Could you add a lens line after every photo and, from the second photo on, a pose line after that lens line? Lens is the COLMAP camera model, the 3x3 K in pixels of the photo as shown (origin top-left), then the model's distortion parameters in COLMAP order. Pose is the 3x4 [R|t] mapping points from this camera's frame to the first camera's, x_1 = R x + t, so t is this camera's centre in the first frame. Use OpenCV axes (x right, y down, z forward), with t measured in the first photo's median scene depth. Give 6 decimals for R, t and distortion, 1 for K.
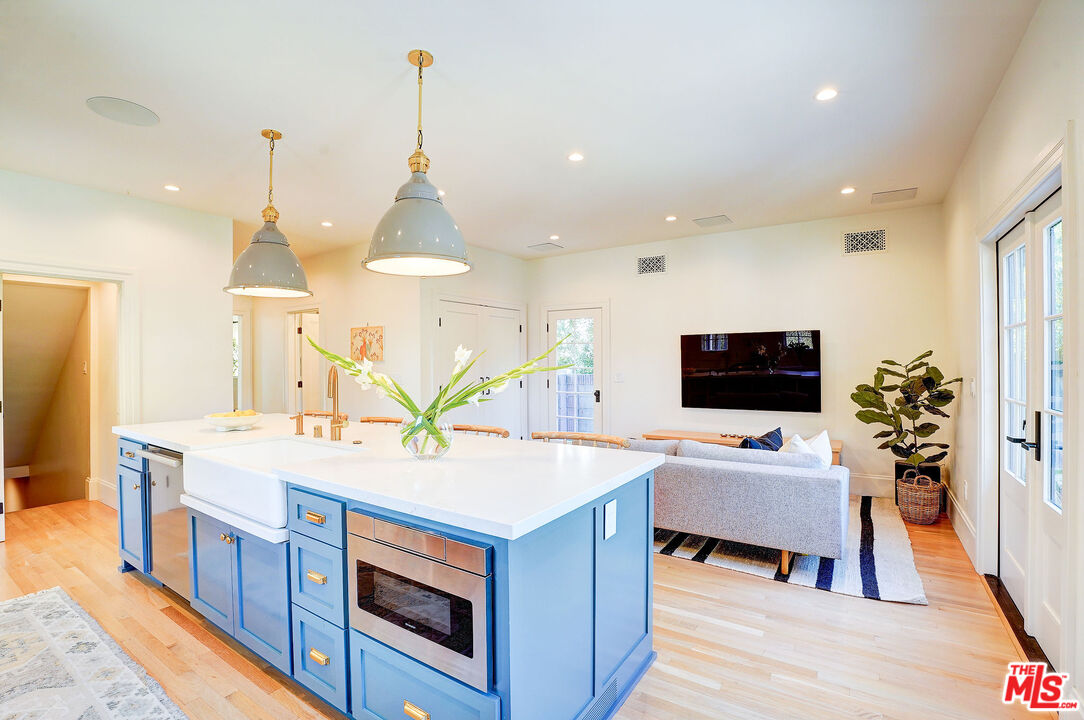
lens RADIAL K [[496.2, 0, 538.5], [0, 496.2, 358.9], [0, 0, 1]] dist [-0.073613, 0.018163]
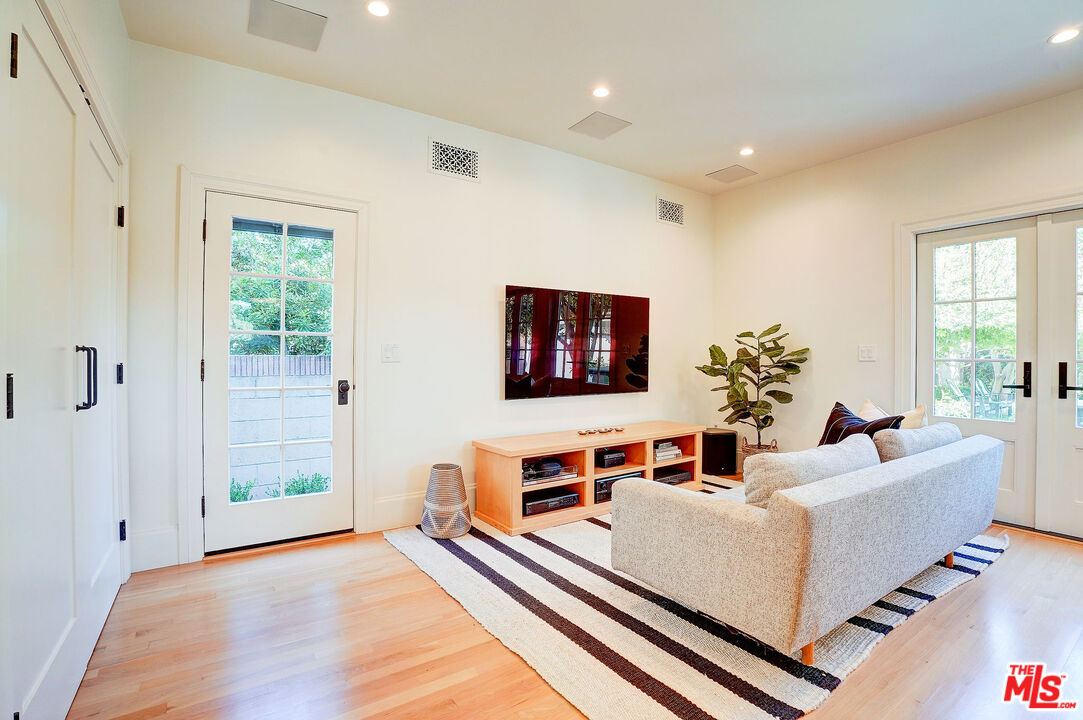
lens RADIAL K [[495.7, 0, 538.0], [0, 495.7, 358.9], [0, 0, 1]] dist [-0.073613, 0.018163]
pose [[0.379571, 0.001514, 0.925161, -0.406925], [-0.009934, 0.999948, 0.002439, 0.063290], [-0.925109, -0.010116, 0.379567, 1.040685]]
